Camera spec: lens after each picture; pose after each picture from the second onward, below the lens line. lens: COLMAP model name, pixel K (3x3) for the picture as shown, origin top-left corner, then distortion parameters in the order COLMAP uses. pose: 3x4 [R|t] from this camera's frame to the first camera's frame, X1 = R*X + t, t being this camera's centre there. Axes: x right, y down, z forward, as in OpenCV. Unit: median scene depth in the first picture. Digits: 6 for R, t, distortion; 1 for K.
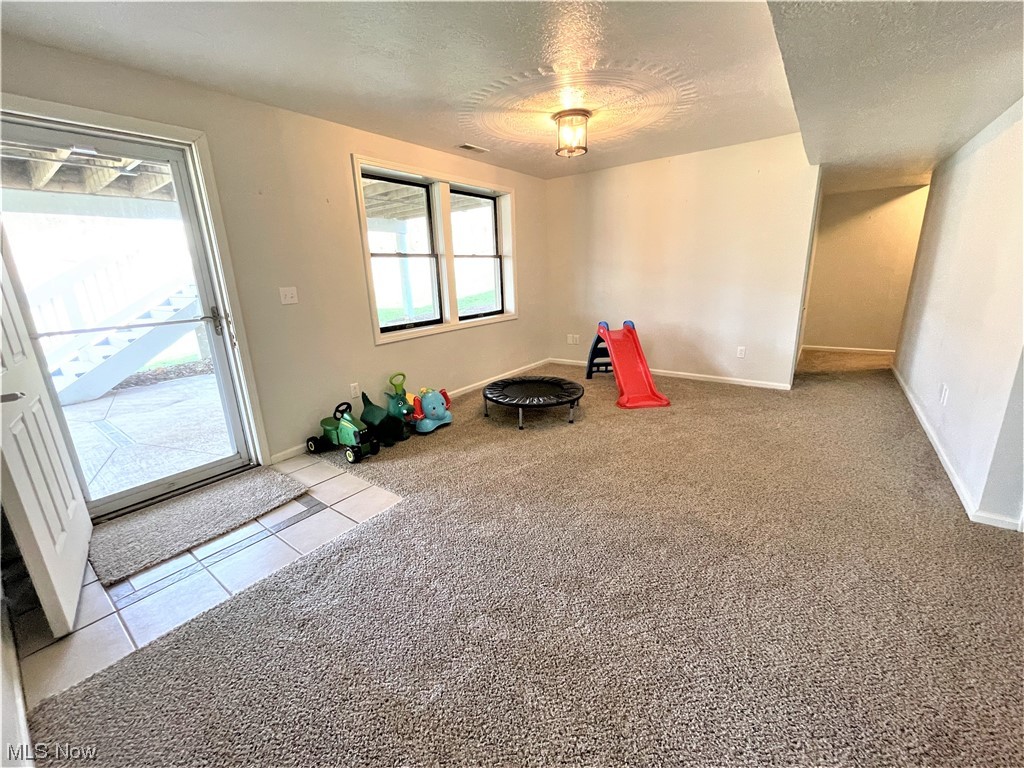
lens RADIAL K [[414.7, 0, 508.5], [0, 414.7, 382.9], [0, 0, 1]] dist [0.003161, 0.000399]
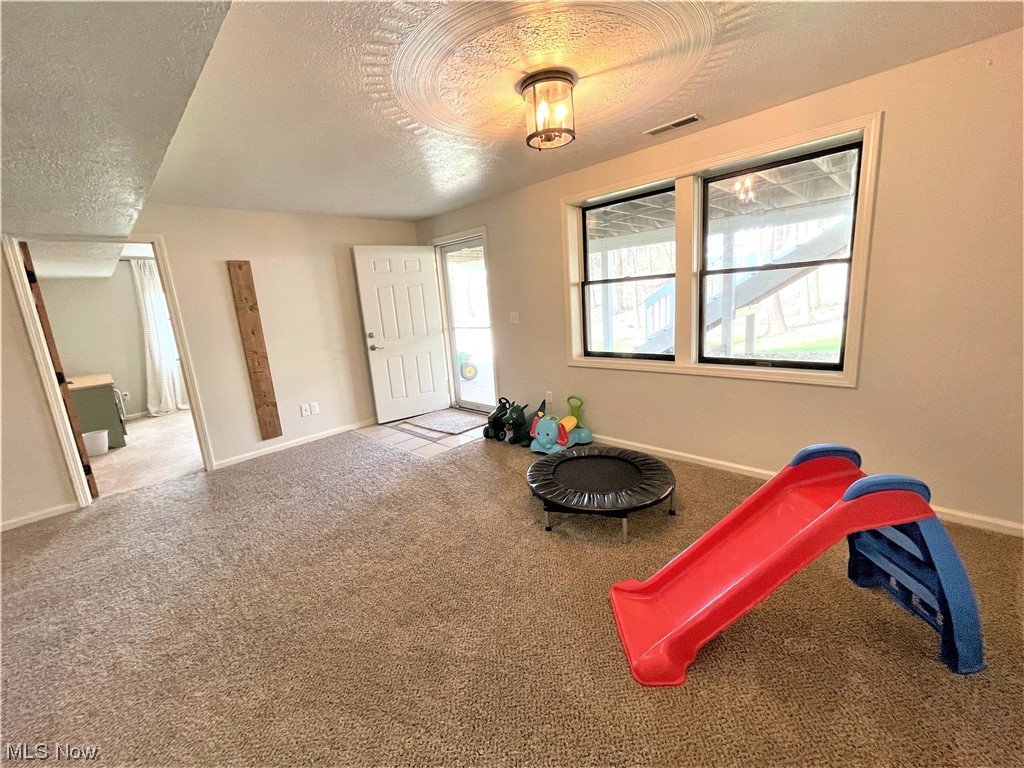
lens RADIAL K [[414.7, 0, 509.3], [0, 414.7, 381.4], [0, 0, 1]] dist [0.003161, 0.000399]
pose [[-0.135887, 0.245901, -0.959723, 0.749996], [-0.180073, 0.946442, 0.267995, -0.309038], [0.974222, 0.209237, -0.084329, 0.915804]]
